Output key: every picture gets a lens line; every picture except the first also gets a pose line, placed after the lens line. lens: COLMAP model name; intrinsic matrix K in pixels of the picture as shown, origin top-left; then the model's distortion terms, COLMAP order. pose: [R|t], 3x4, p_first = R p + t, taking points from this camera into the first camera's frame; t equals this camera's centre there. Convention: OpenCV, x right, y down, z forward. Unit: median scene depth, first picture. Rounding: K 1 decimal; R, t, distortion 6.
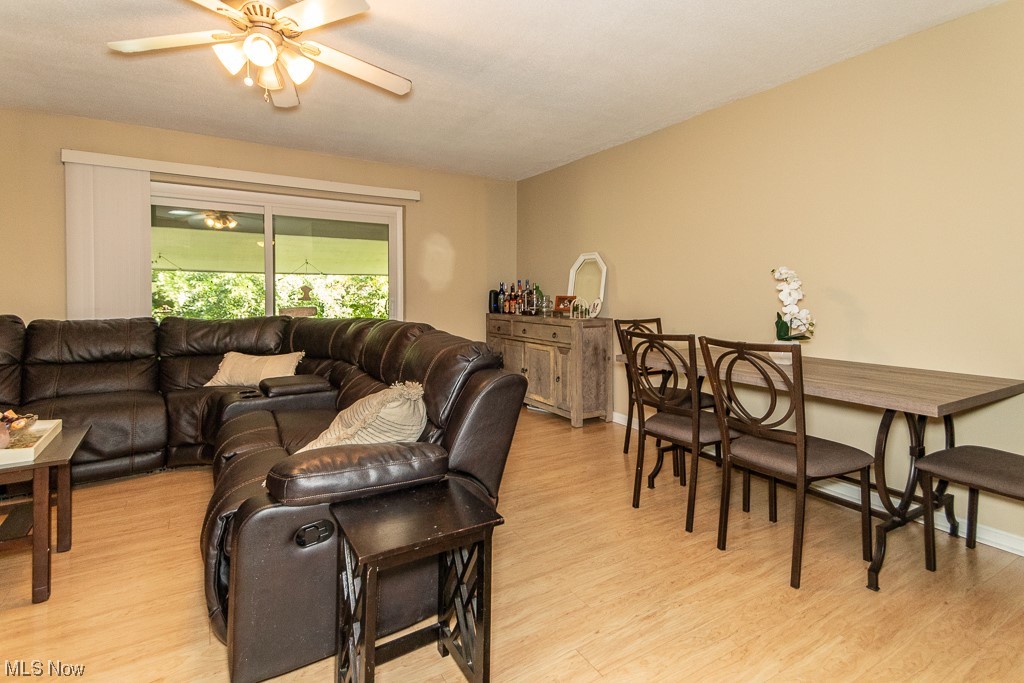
lens RADIAL K [[488.5, 0, 524.6], [0, 488.5, 298.7], [0, 0, 1]] dist [0.058737, -0.007060]
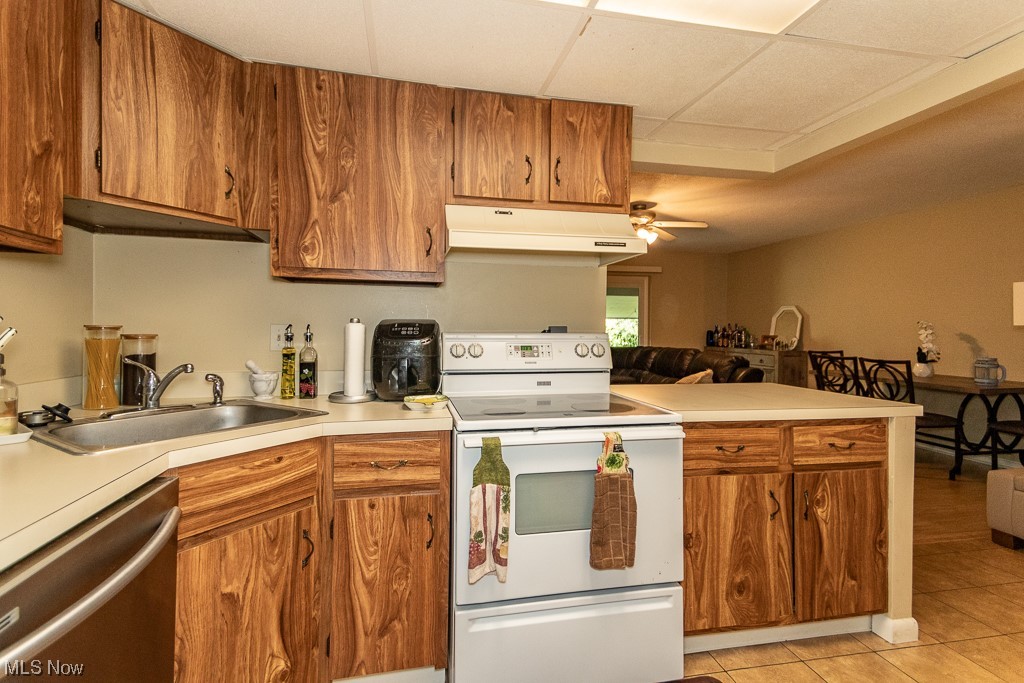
lens RADIAL K [[488.5, 0, 510.7], [0, 488.5, 334.9], [0, 0, 1]] dist [0.058737, -0.007060]
pose [[0.938610, 0.014133, -0.344690, -0.140820], [-0.014238, 0.999896, 0.002228, 0.000751], [0.344686, 0.002816, 0.938714, -0.721714]]
